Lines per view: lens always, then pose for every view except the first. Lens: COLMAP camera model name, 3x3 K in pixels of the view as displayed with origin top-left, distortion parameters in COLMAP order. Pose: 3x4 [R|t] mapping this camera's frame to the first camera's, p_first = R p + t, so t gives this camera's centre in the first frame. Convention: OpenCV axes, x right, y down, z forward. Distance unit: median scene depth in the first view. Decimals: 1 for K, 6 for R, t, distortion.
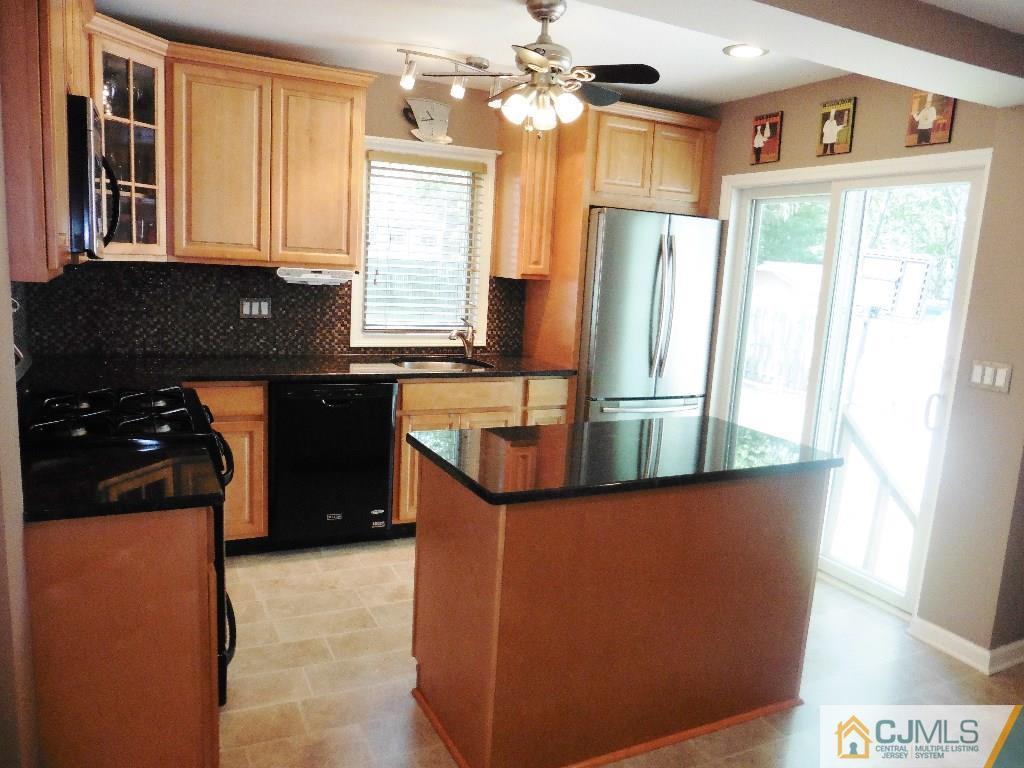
lens RADIAL K [[743.4, 0, 512.2], [0, 743.4, 387.7], [0, 0, 1]] dist [-0.056753, 0.040706]
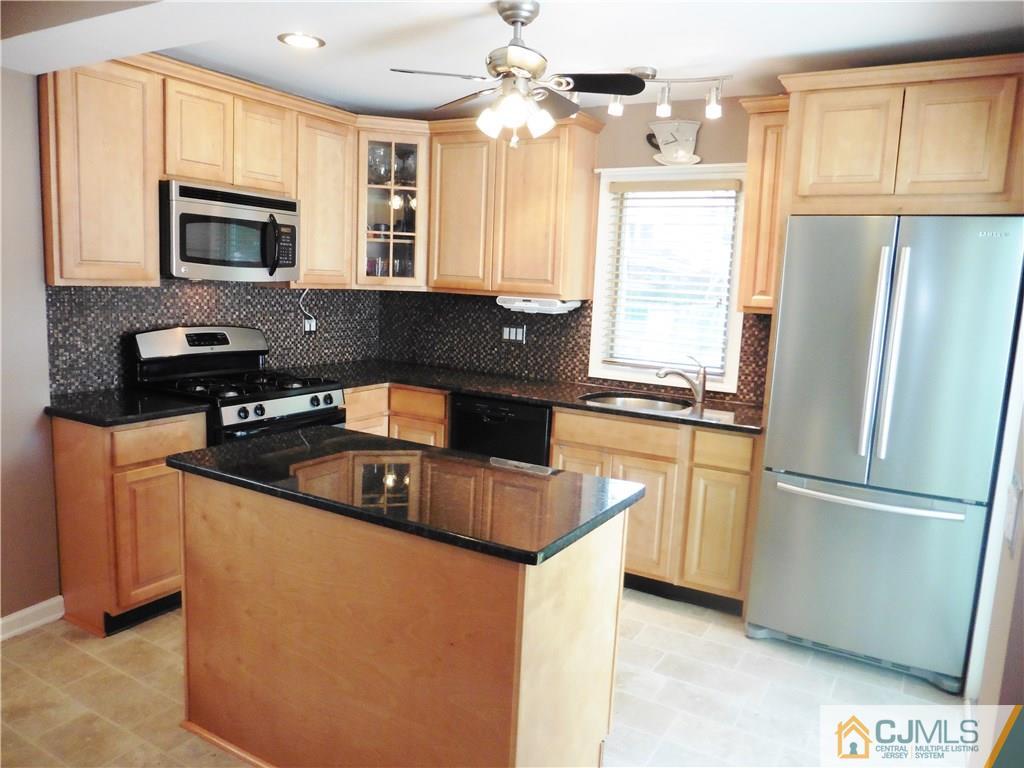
lens RADIAL K [[743.4, 0, 512.2], [0, 743.4, 387.7], [0, 0, 1]] dist [-0.056753, 0.040706]
pose [[0.547207, 0.086697, -0.832495, 0.623947], [-0.154112, 0.988052, 0.001598, -0.028163], [0.822687, 0.127423, 0.554031, 0.385138]]
